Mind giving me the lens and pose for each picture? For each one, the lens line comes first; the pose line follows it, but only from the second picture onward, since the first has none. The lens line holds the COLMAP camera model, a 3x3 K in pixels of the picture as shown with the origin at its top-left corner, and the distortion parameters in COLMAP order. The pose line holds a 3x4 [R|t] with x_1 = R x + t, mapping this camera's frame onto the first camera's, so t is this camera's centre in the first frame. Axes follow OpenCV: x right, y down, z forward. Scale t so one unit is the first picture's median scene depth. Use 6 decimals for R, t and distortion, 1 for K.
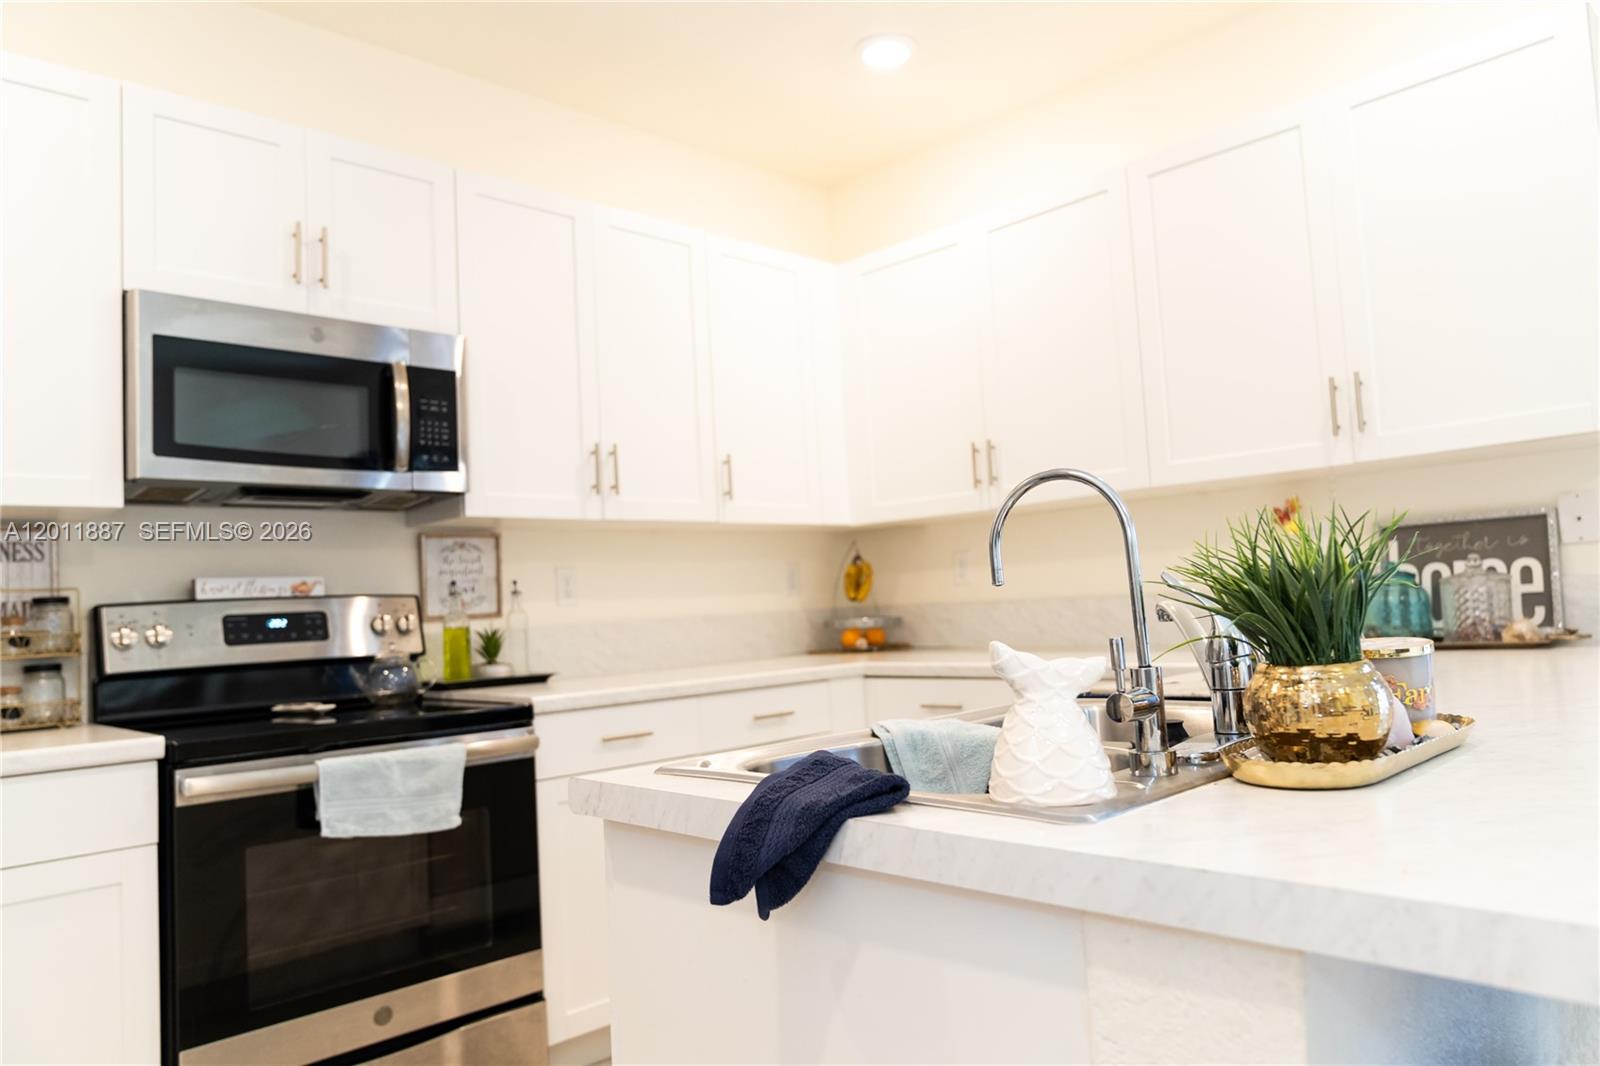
lens RADIAL K [[1089.2, 0, 800.0], [0, 1089.2, 533.0], [0, 0, 1]] dist [-0.043335, 0.032856]
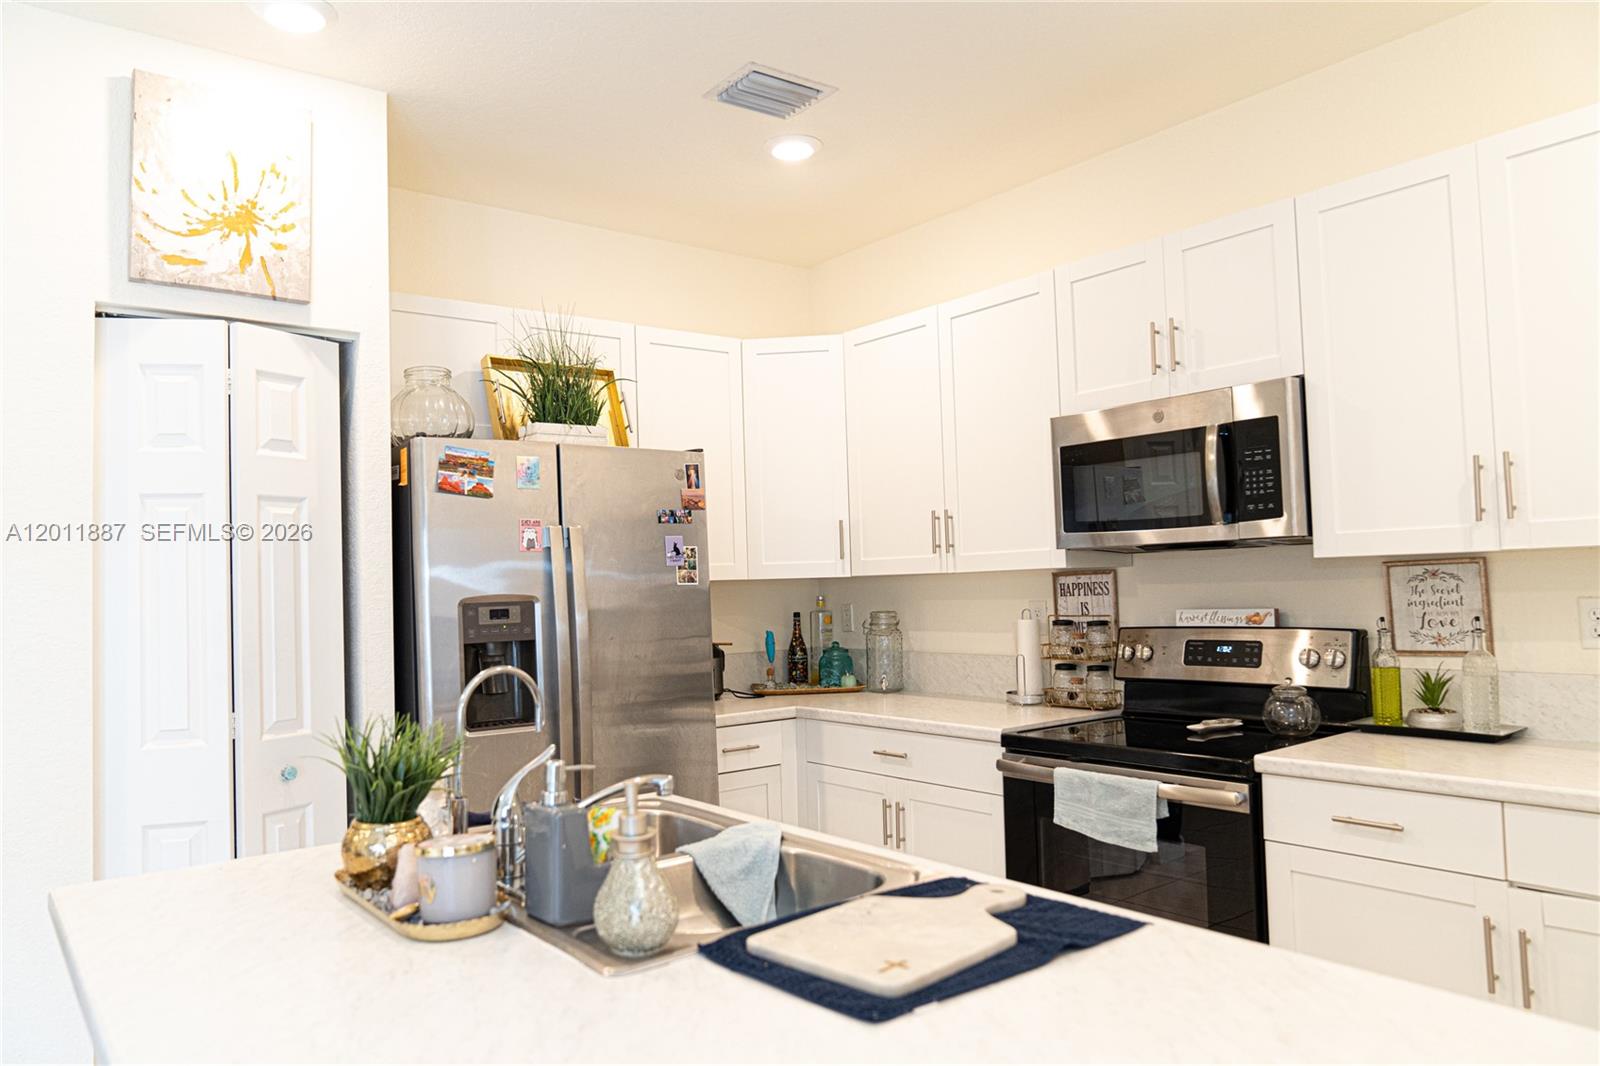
lens RADIAL K [[1089.2, 0, 800.0], [0, 1089.2, 533.0], [0, 0, 1]] dist [-0.043335, 0.032856]
pose [[-0.107635, 0.004132, -0.994182, 0.773115], [0.103330, 0.994622, -0.007053, -0.085851], [0.988806, -0.103488, -0.107484, 0.706951]]
